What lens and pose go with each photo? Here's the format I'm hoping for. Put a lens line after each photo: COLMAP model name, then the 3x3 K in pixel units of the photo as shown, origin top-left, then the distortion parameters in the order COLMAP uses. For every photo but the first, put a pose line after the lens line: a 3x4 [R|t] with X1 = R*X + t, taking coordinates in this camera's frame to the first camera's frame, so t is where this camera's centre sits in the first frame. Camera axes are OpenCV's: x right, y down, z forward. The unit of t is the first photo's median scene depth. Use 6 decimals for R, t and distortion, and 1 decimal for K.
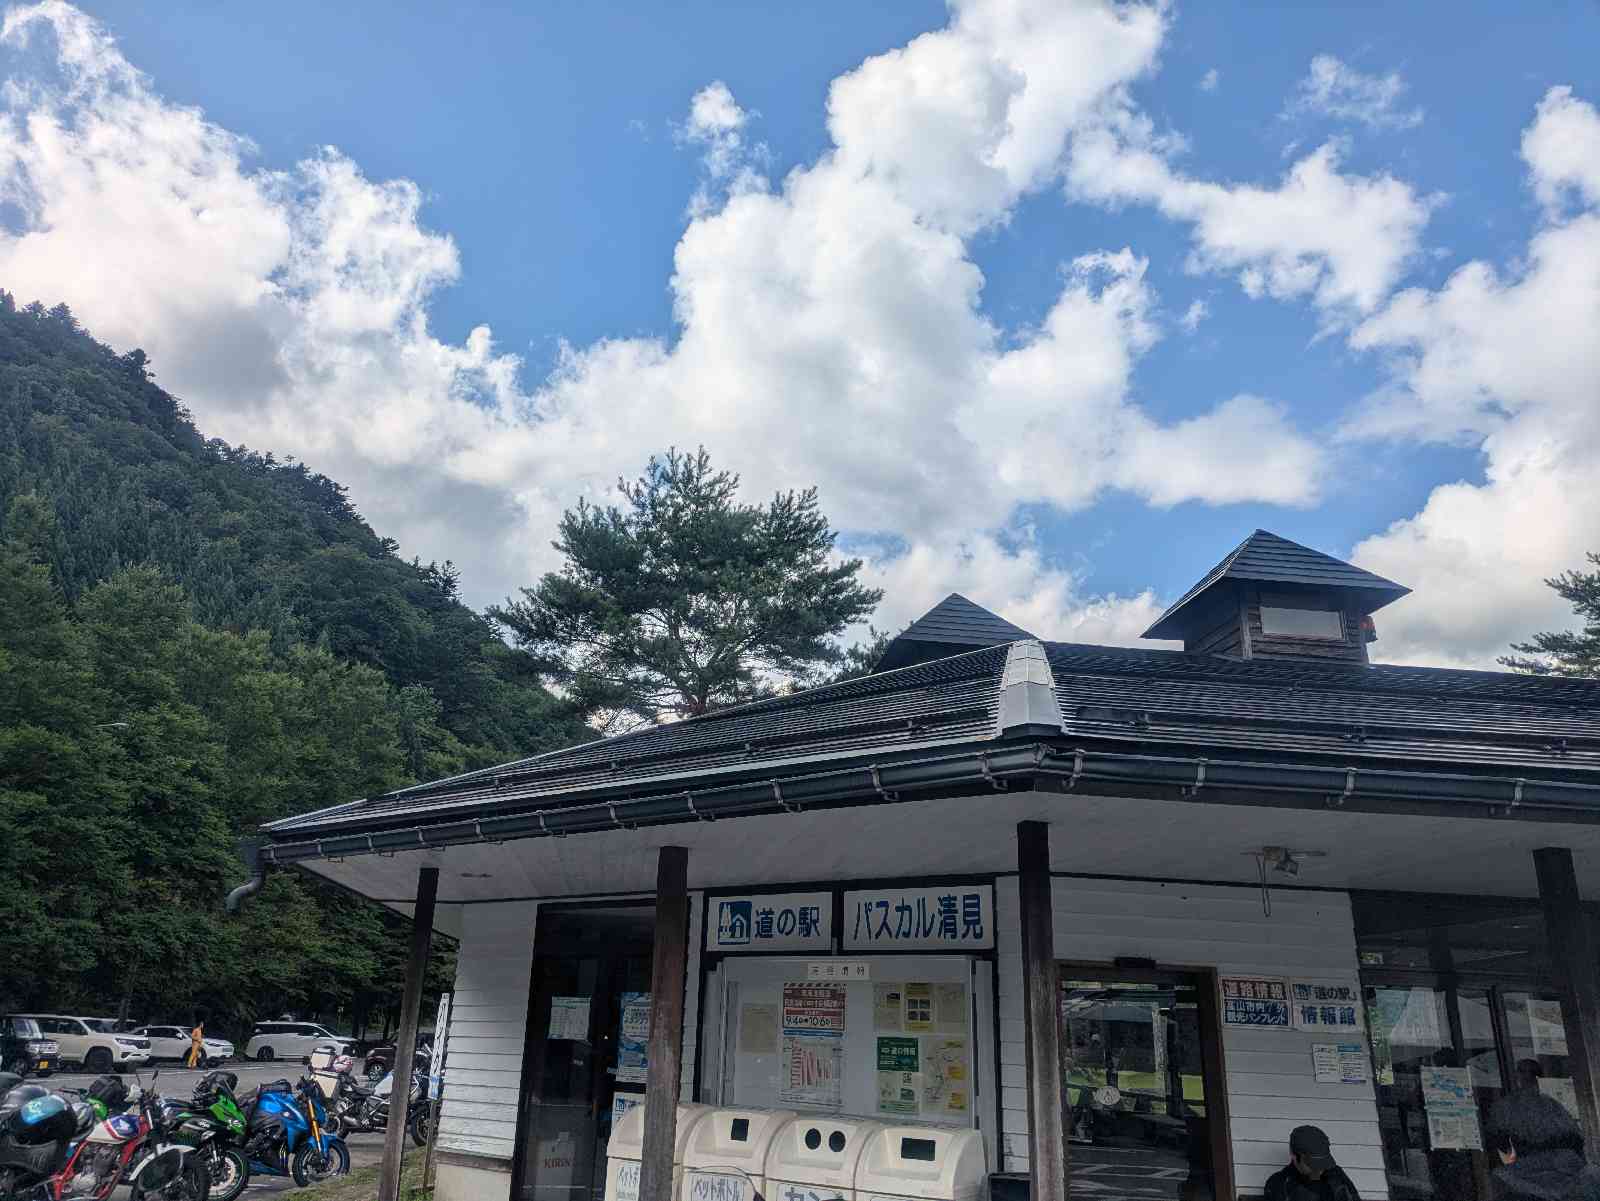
lens RADIAL K [[1259.5, 0, 800.0], [0, 1259.5, 600.5], [0, 0, 1]] dist [0.091262, -0.121725]
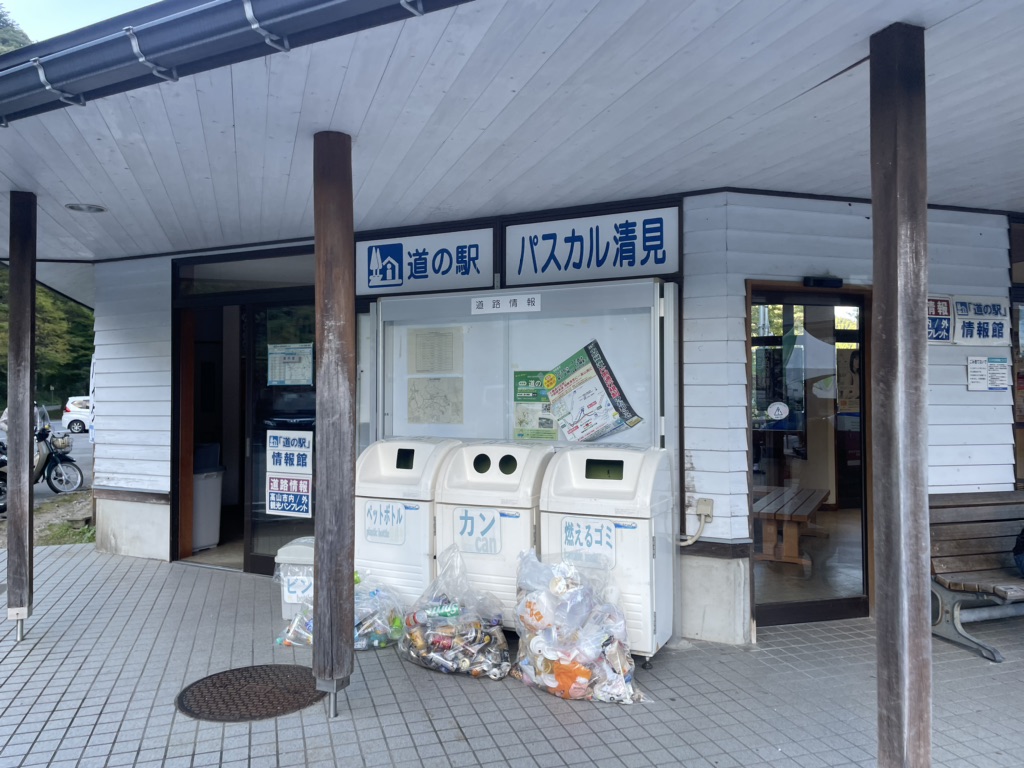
lens RADIAL K [[806.1, 0, 512.0], [0, 806.1, 384.0], [0, 0, 1]] dist [0.091262, -0.121725]
pose [[0.984706, -0.030812, 0.171479, -0.071552], [-0.023774, 0.951268, 0.307447, 0.161617], [-0.172596, -0.306821, 0.935987, 0.408043]]
